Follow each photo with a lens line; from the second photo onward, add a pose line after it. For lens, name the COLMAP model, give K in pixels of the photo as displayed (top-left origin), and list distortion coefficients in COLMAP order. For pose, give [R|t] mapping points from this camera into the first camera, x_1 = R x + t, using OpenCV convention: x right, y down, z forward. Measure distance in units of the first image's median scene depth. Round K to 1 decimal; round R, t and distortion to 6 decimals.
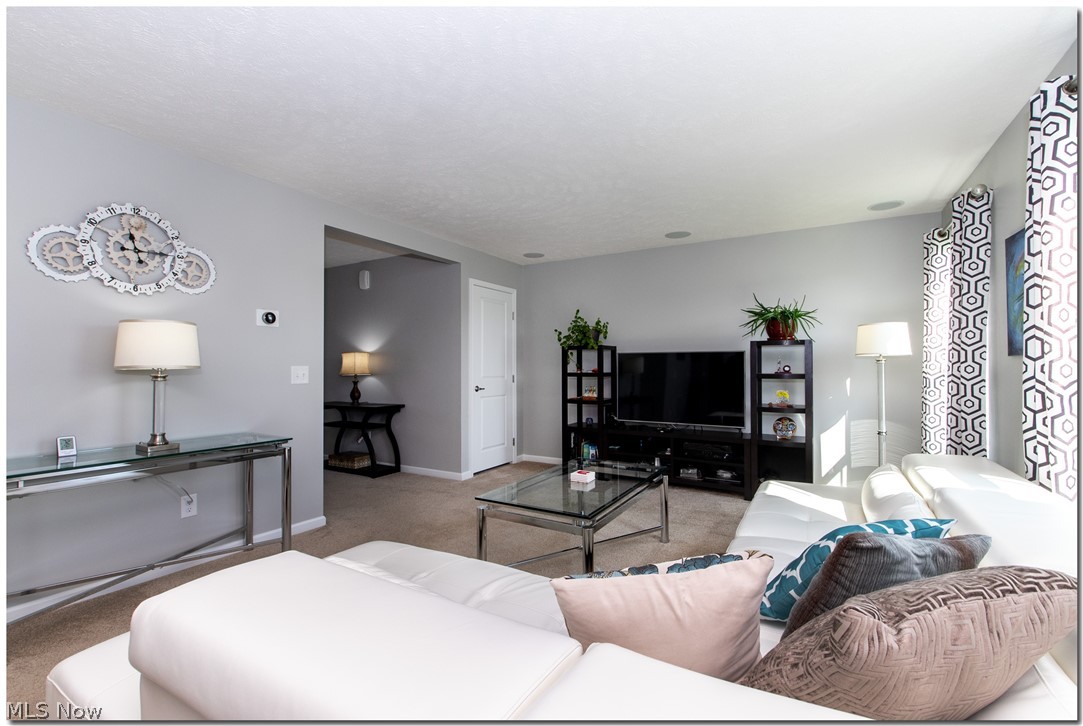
lens RADIAL K [[488.6, 0, 532.5], [0, 488.6, 361.4], [0, 0, 1]] dist [0.000934, 0.000267]
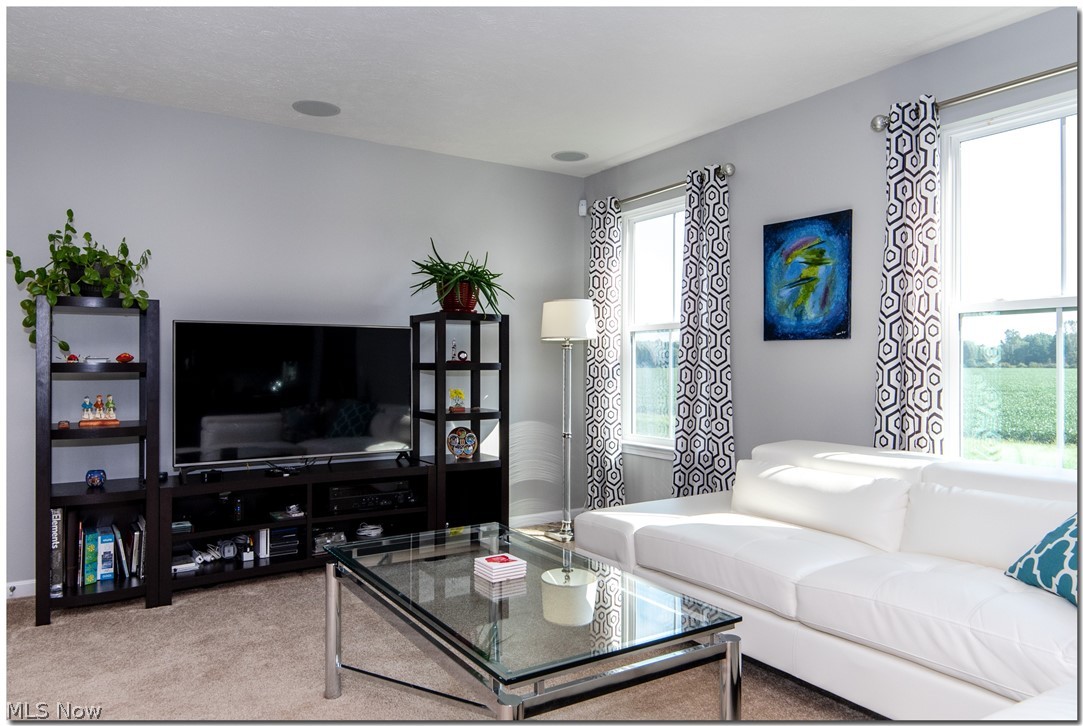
lens RADIAL K [[723.5, 0, 539.8], [0, 723.5, 358.6], [0, 0, 1]] dist [-0.003287, 0.000710]
pose [[0.428475, 0.003080, 0.903548, -0.350972], [-0.008287, 0.999966, 0.000521, 0.017558], [-0.903516, -0.007711, 0.428486, 0.476279]]
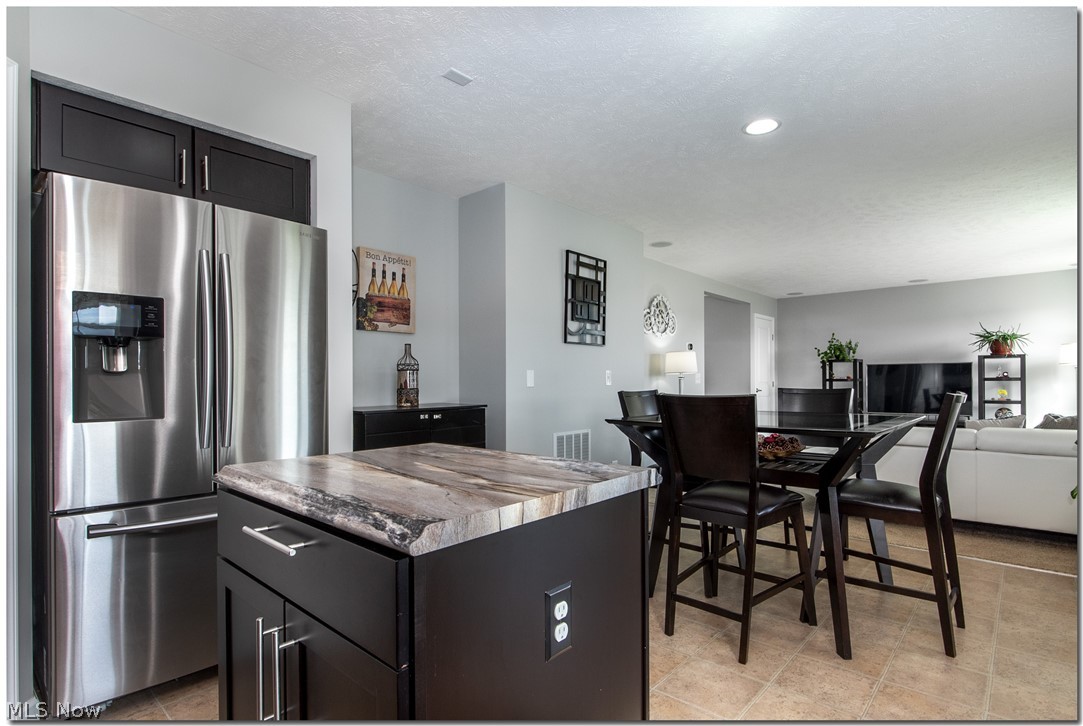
lens RADIAL K [[542.1, 0, 550.5], [0, 542.1, 379.2], [0, 0, 1]] dist [-0.002454, -0.005485]
pose [[0.982314, -0.003205, -0.187212, -0.509284], [0.005161, 0.999937, 0.009961, 0.006991], [0.187168, -0.010751, 0.982269, -0.830671]]
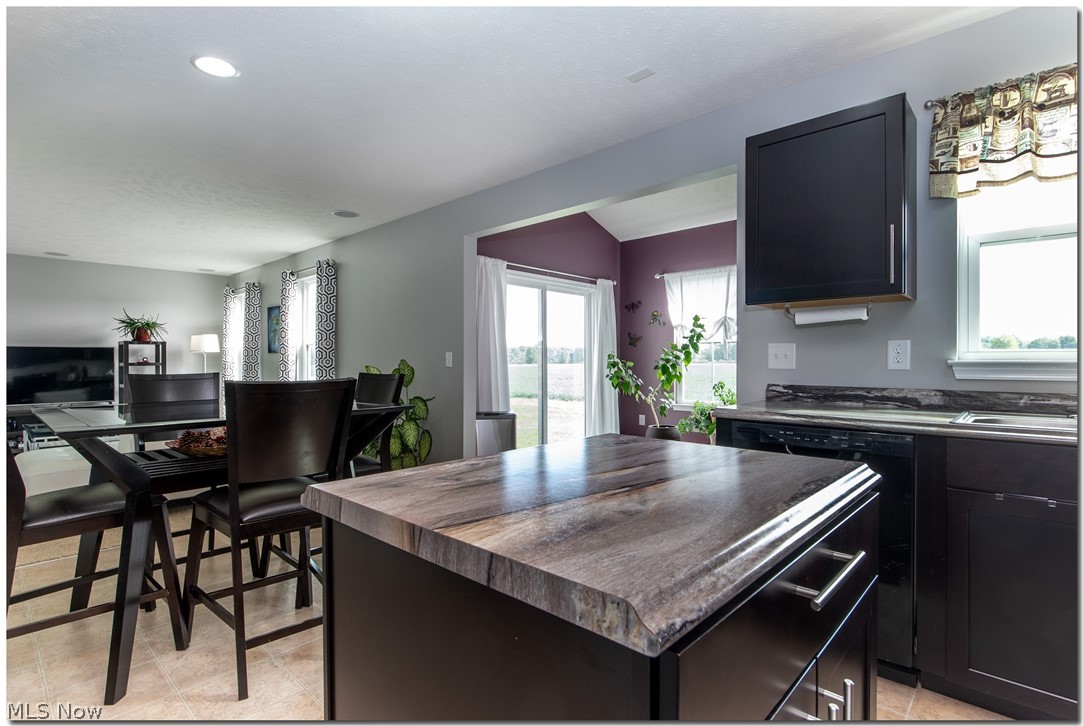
lens RADIAL K [[542.1, 0, 540.3], [0, 542.1, 364.9], [0, 0, 1]] dist [-0.002454, -0.005485]
pose [[0.230702, -0.002441, 0.973021, -0.860737], [-0.010048, 0.999938, 0.004891, 0.011402], [-0.972973, -0.010906, 0.230663, -0.612235]]
